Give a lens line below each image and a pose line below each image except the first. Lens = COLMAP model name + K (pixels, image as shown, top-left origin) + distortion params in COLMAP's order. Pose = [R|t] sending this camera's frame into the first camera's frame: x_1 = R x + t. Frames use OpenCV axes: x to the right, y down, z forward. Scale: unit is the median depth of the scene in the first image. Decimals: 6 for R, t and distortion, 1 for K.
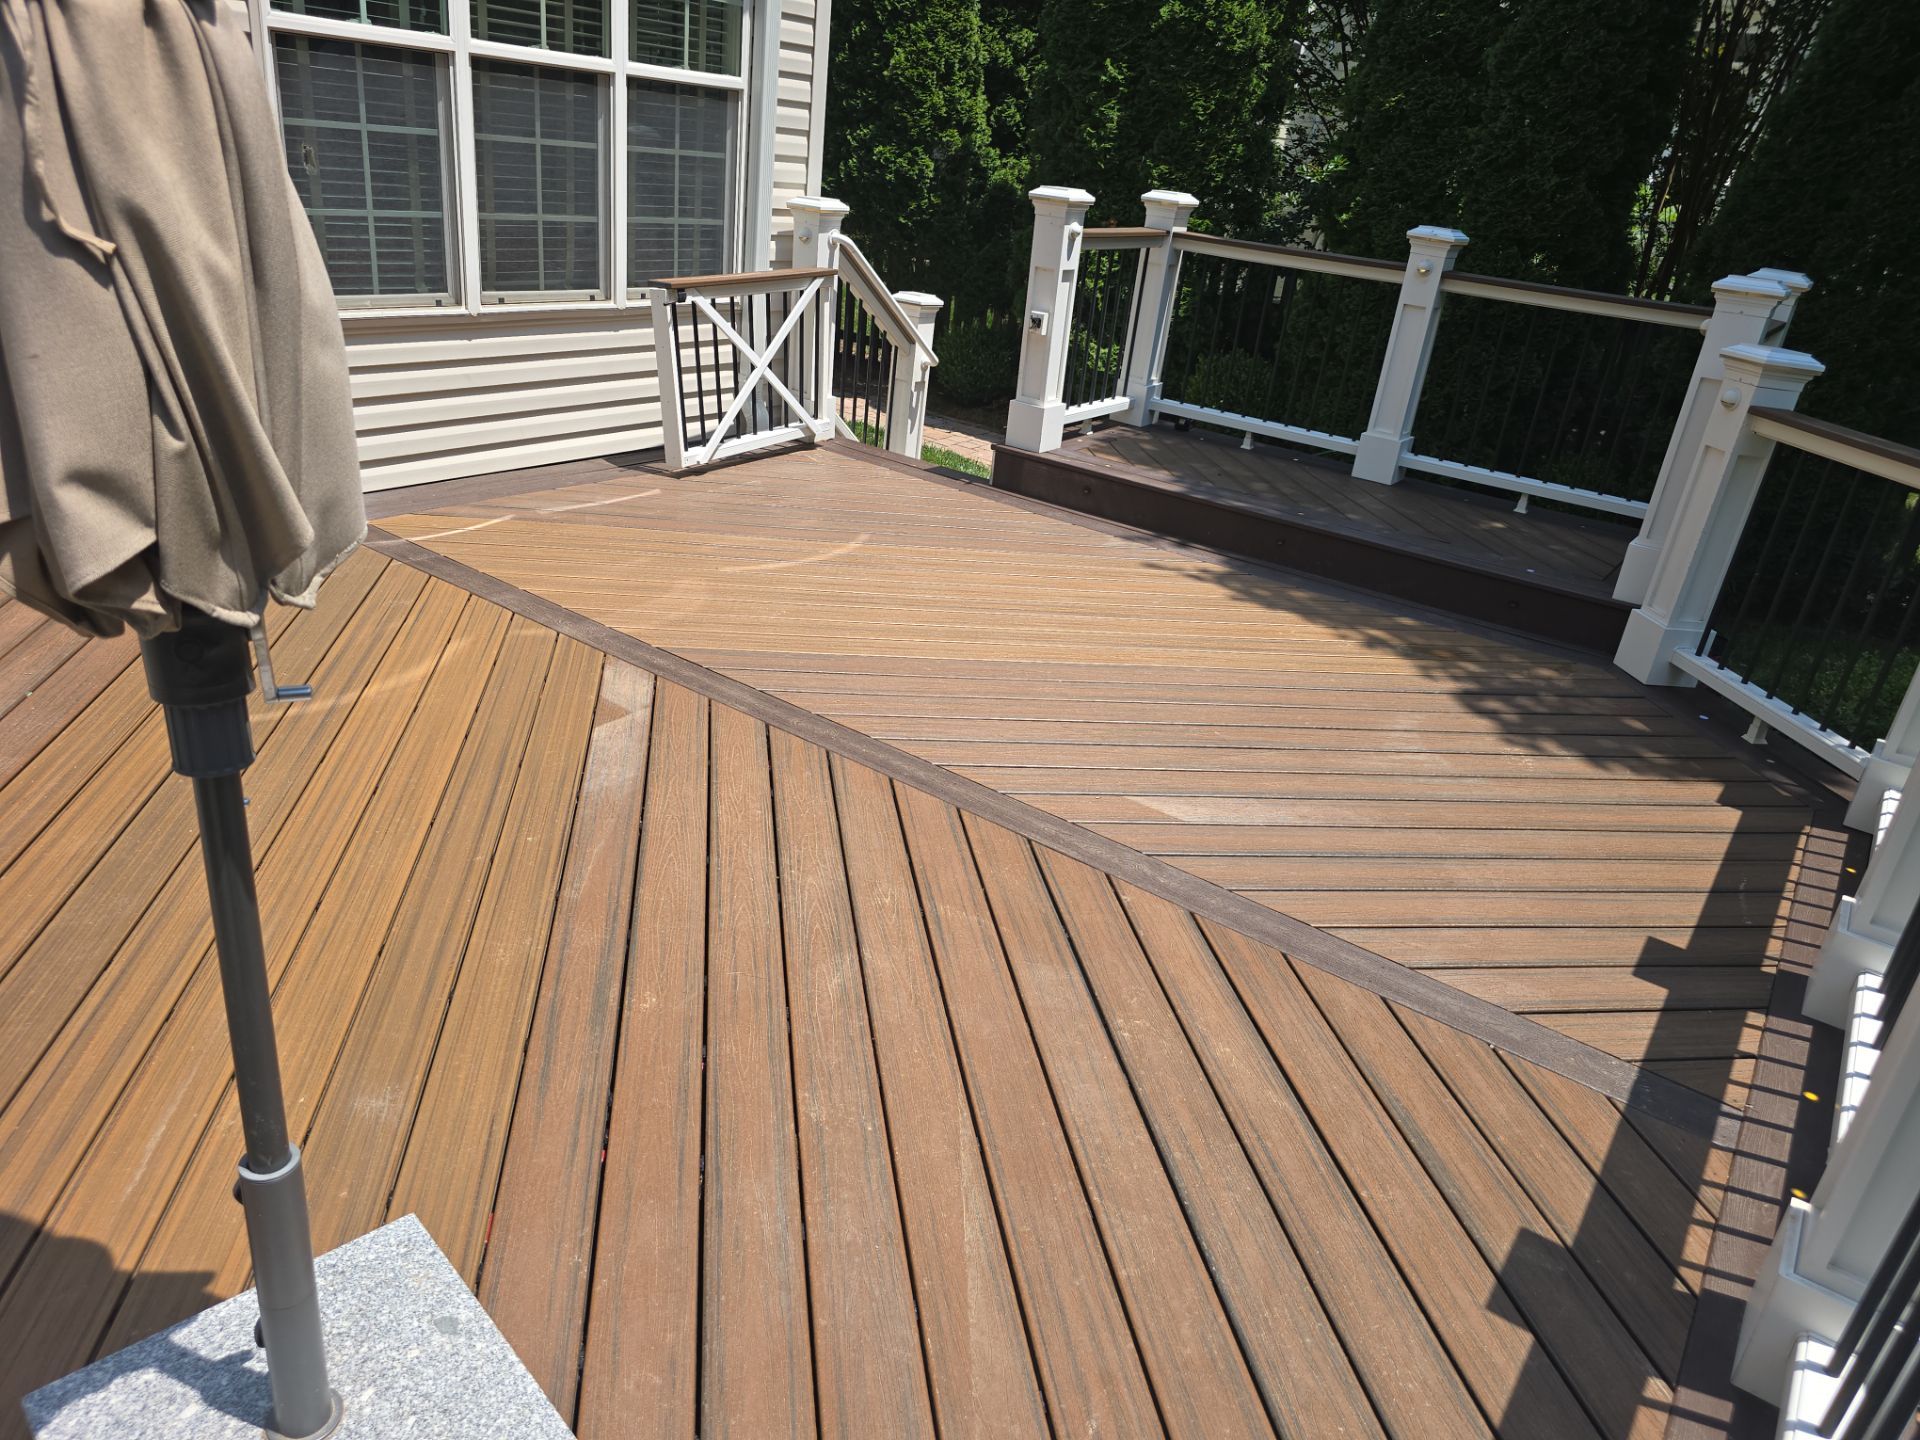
lens RADIAL K [[1297.9, 0, 956.5], [0, 1297.9, 715.4], [0, 0, 1]] dist [0.017830, -0.013280]
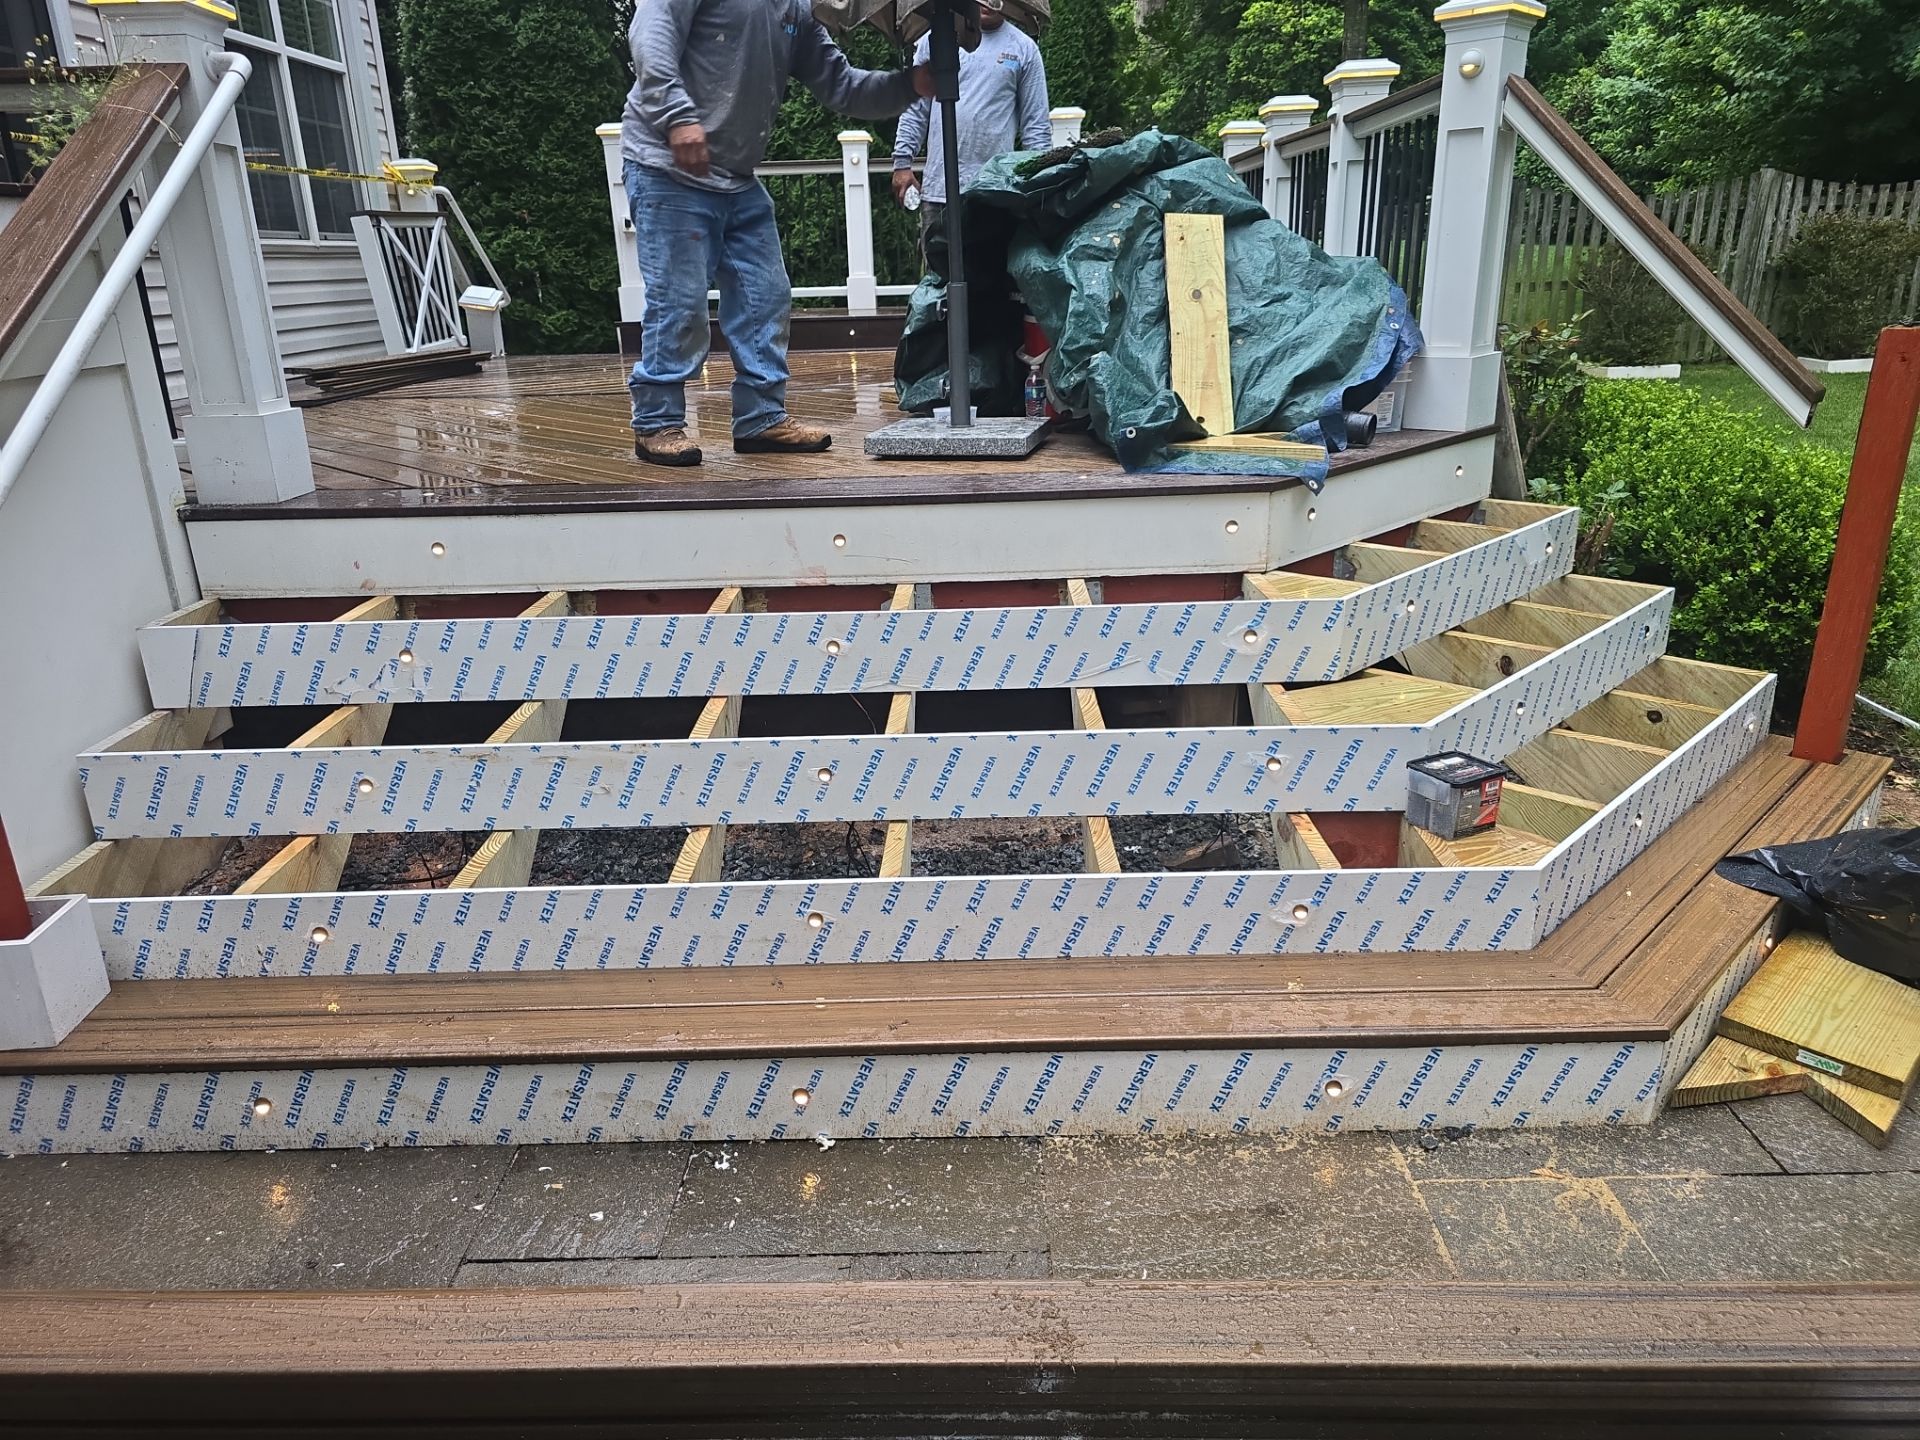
lens RADIAL K [[1297.9, 0, 953.6], [0, 1297.9, 711.2], [0, 0, 1]] dist [0.017830, -0.013280]
pose [[0.811100, -0.307744, 0.497404, -0.490128], [0.338728, 0.940422, 0.029489, 0.251600], [-0.476845, 0.144566, 0.867018, -0.271336]]
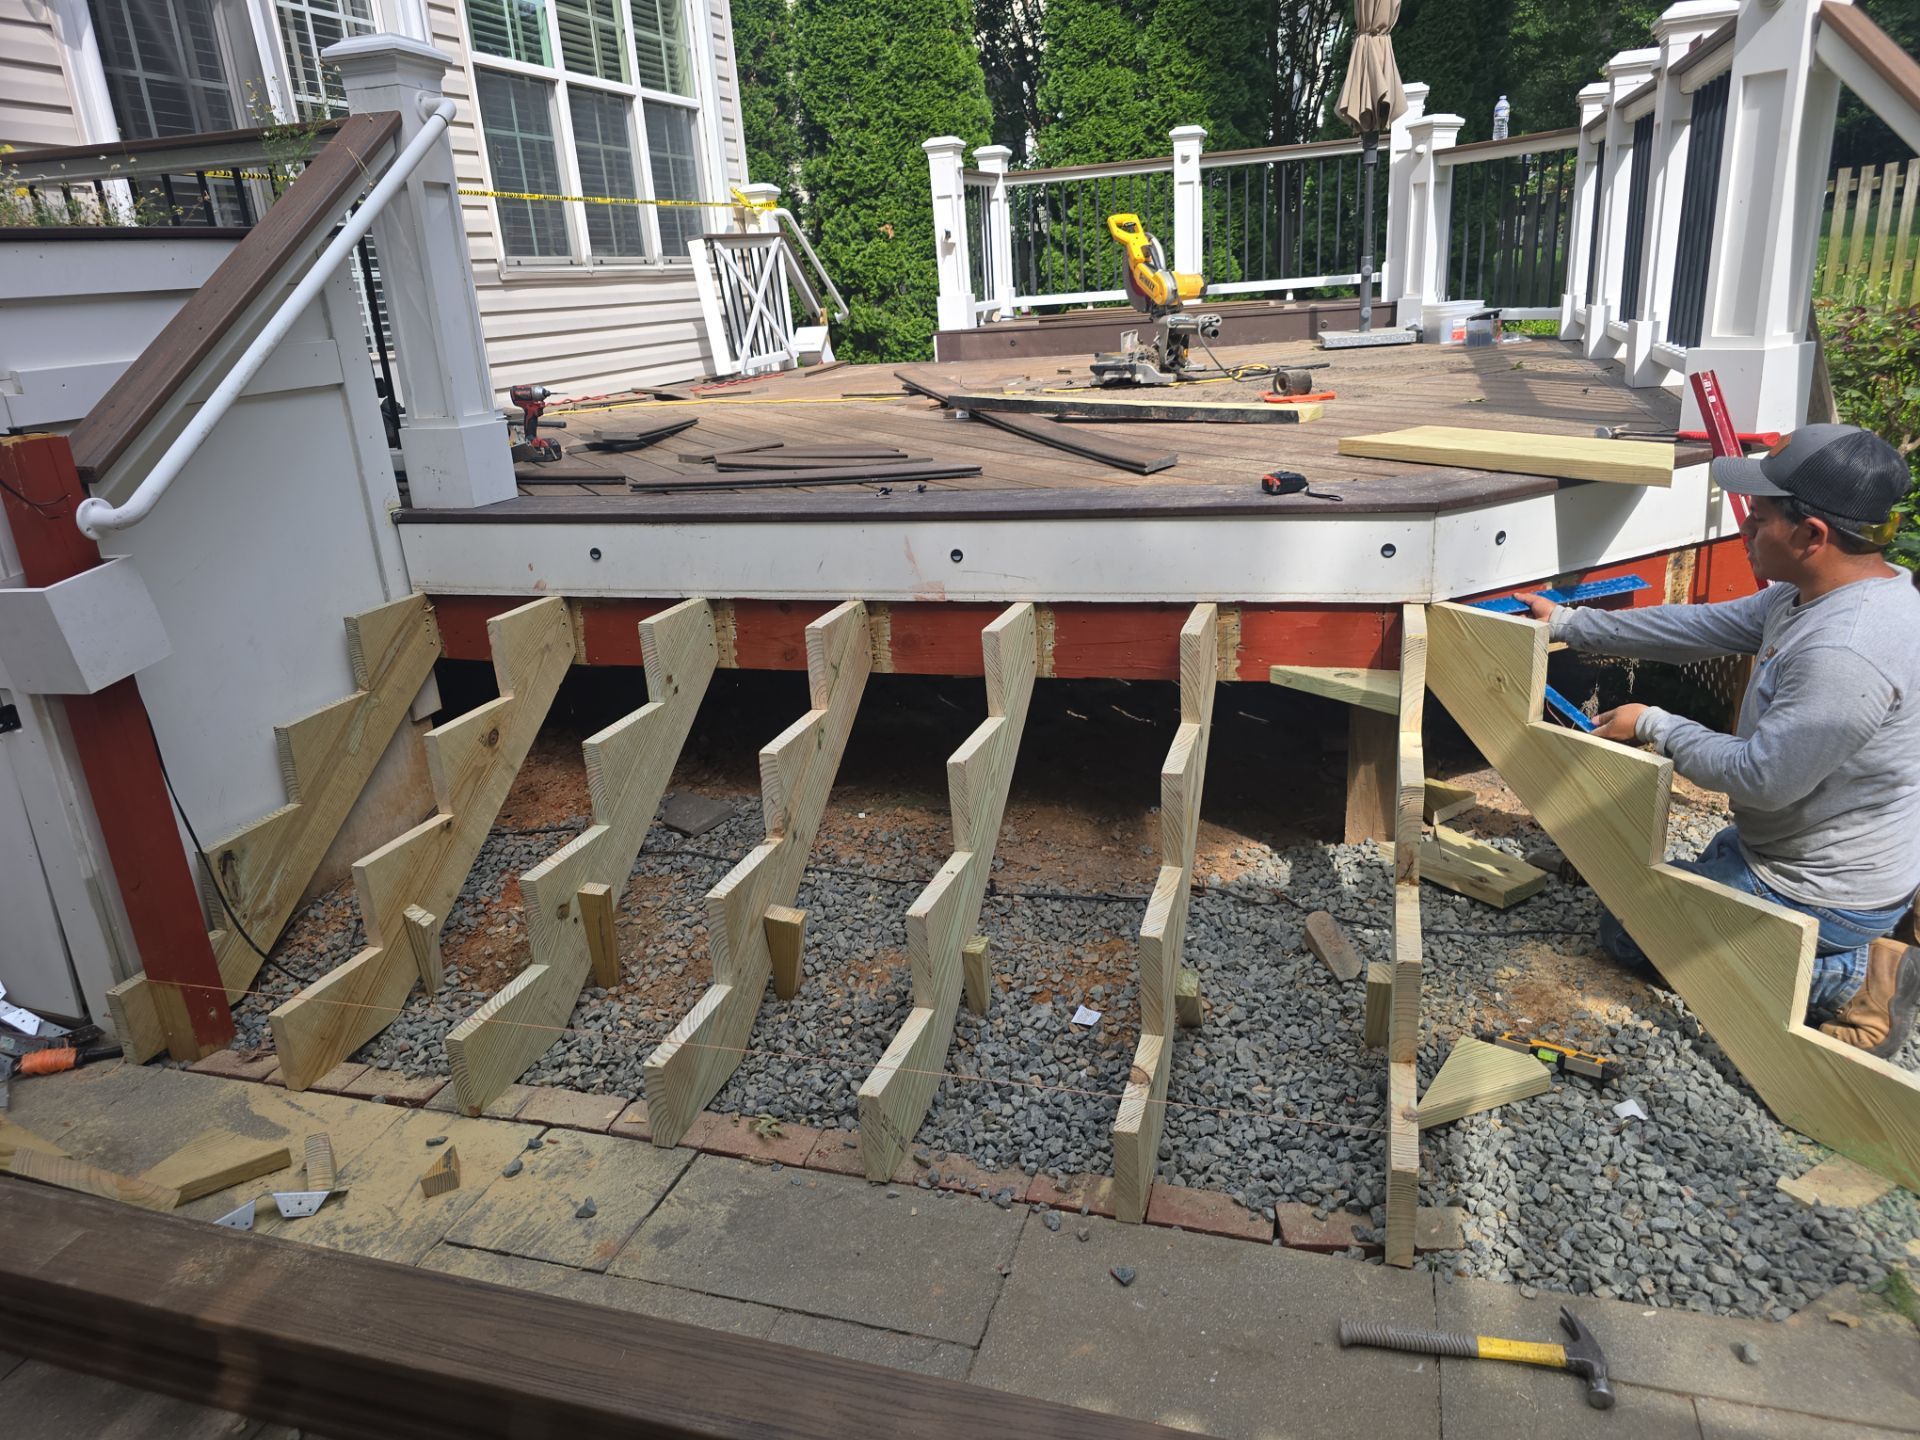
lens RADIAL K [[1297.9, 0, 949.2], [0, 1297.9, 721.5], [0, 0, 1]] dist [0.017830, -0.013280]
pose [[0.939908, -0.253794, 0.228390, -0.382932], [0.273355, 0.960163, -0.057995, 0.277969], [-0.204573, 0.116942, 0.971841, -0.293167]]
